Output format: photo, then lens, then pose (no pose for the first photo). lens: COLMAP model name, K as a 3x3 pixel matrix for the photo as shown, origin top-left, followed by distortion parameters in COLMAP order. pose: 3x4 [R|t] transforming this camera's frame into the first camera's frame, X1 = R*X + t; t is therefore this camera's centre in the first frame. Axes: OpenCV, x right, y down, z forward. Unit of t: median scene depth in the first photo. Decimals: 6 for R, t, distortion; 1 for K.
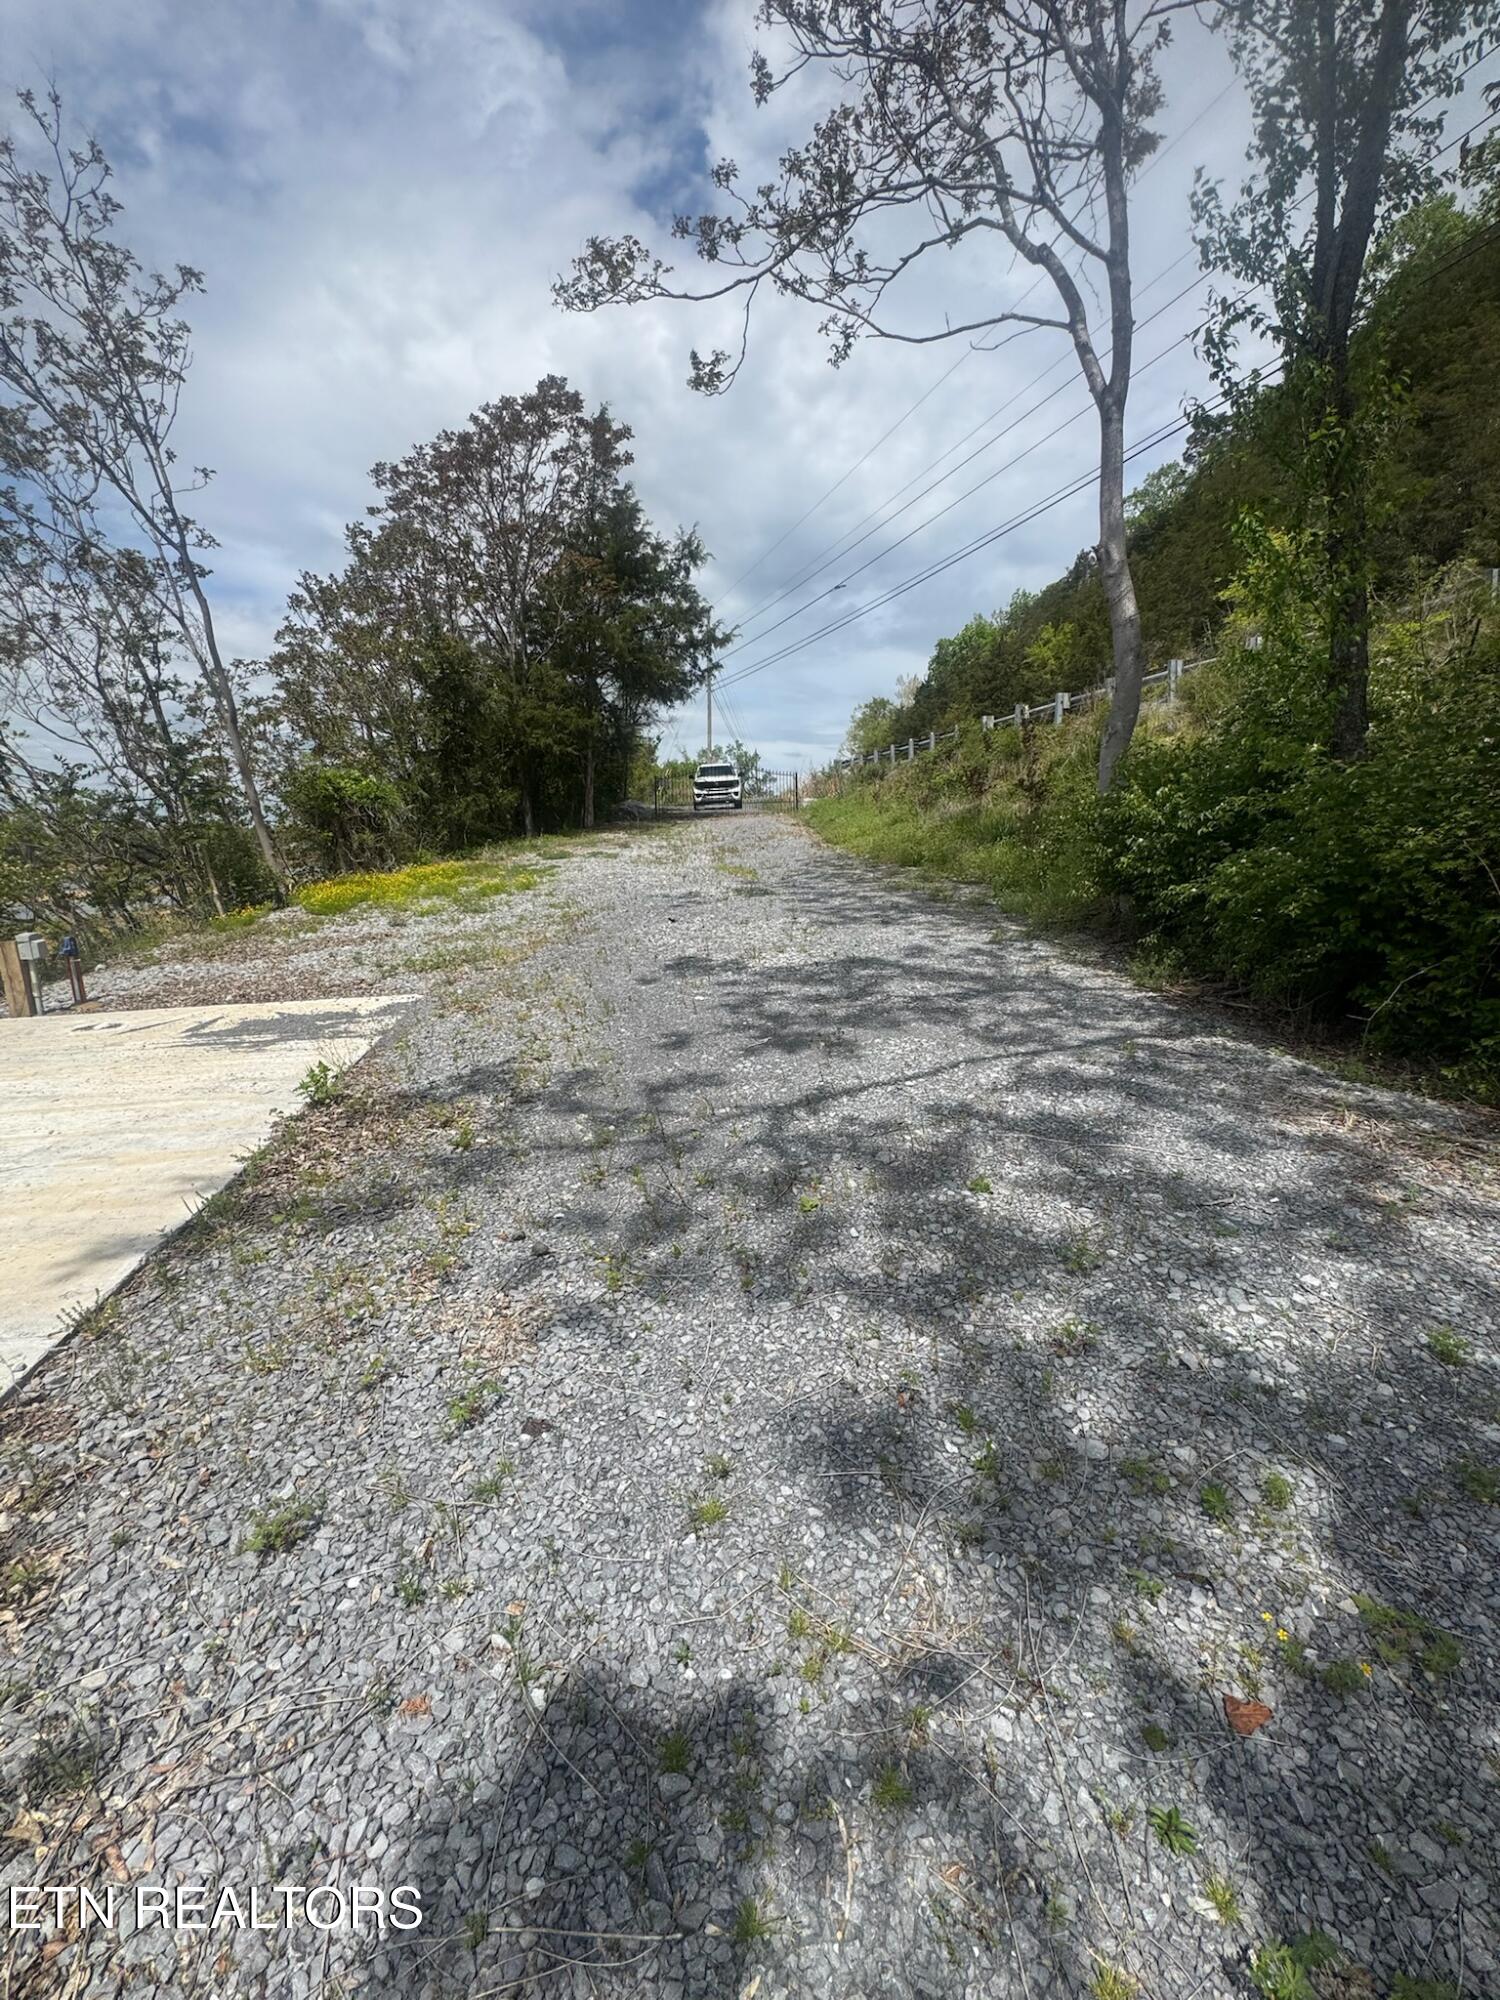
lens RADIAL K [[796.7, 0, 741.7], [0, 796.7, 1004.6], [0, 0, 1]] dist [-0.014759, 0.003280]
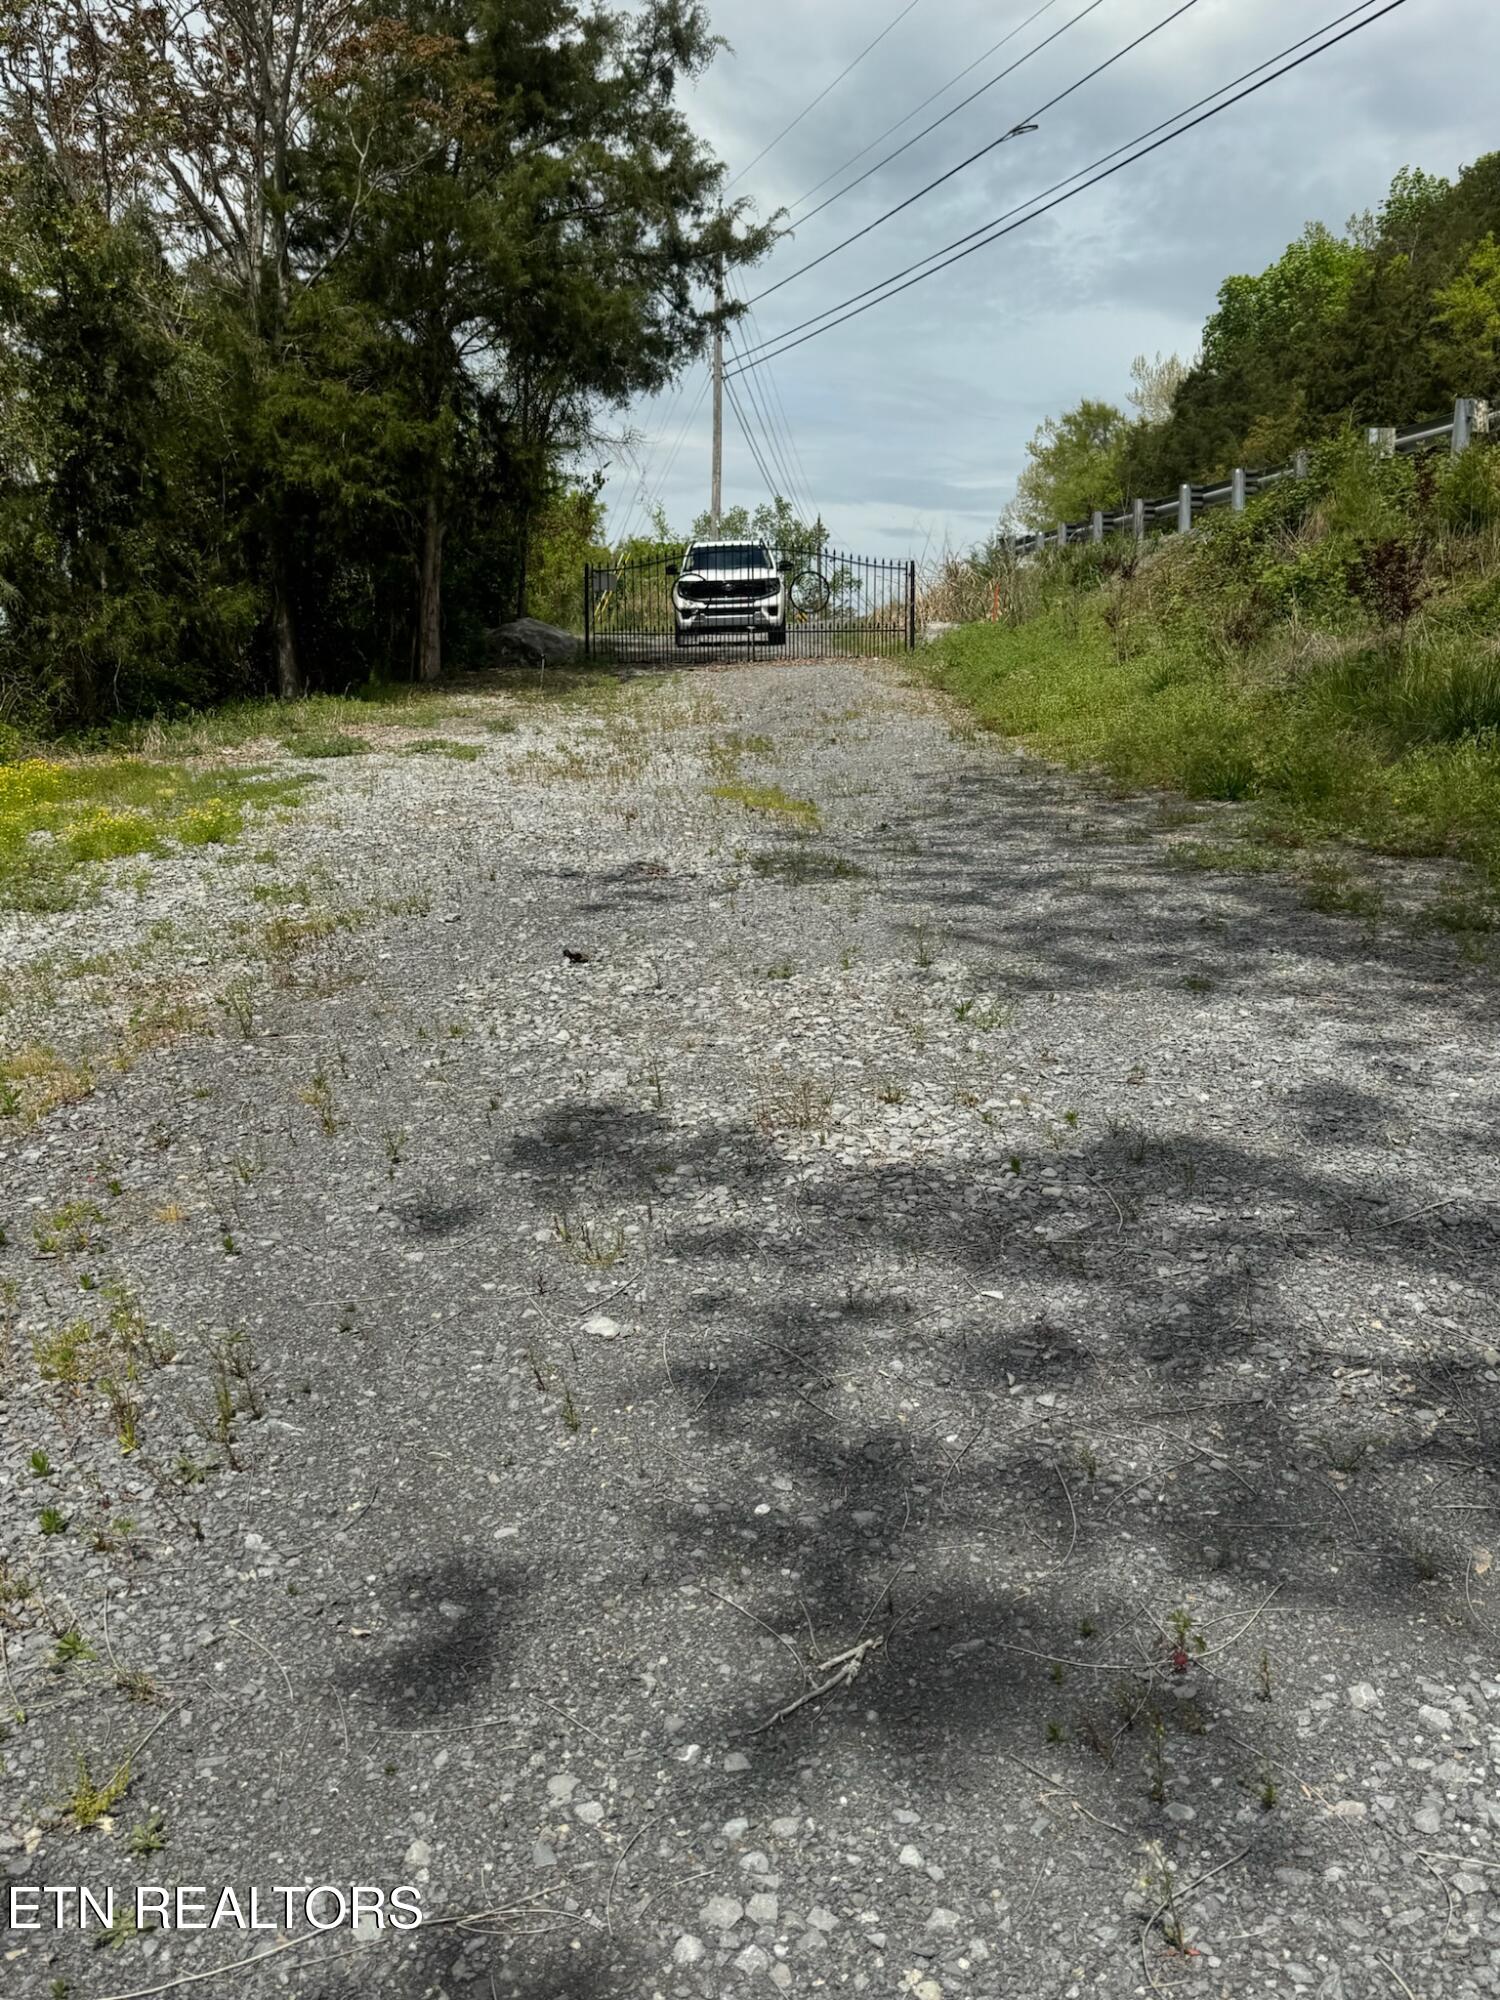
lens RADIAL K [[1681.5, 0, 758.3], [0, 1681.5, 1004.0], [0, 0, 1]] dist [0.071926, -0.040968]
pose [[0.999712, 0.020521, -0.012411, 0.001465], [-0.020902, 0.999288, -0.031413, -0.024475], [0.011758, 0.031664, 0.999429, 0.101230]]
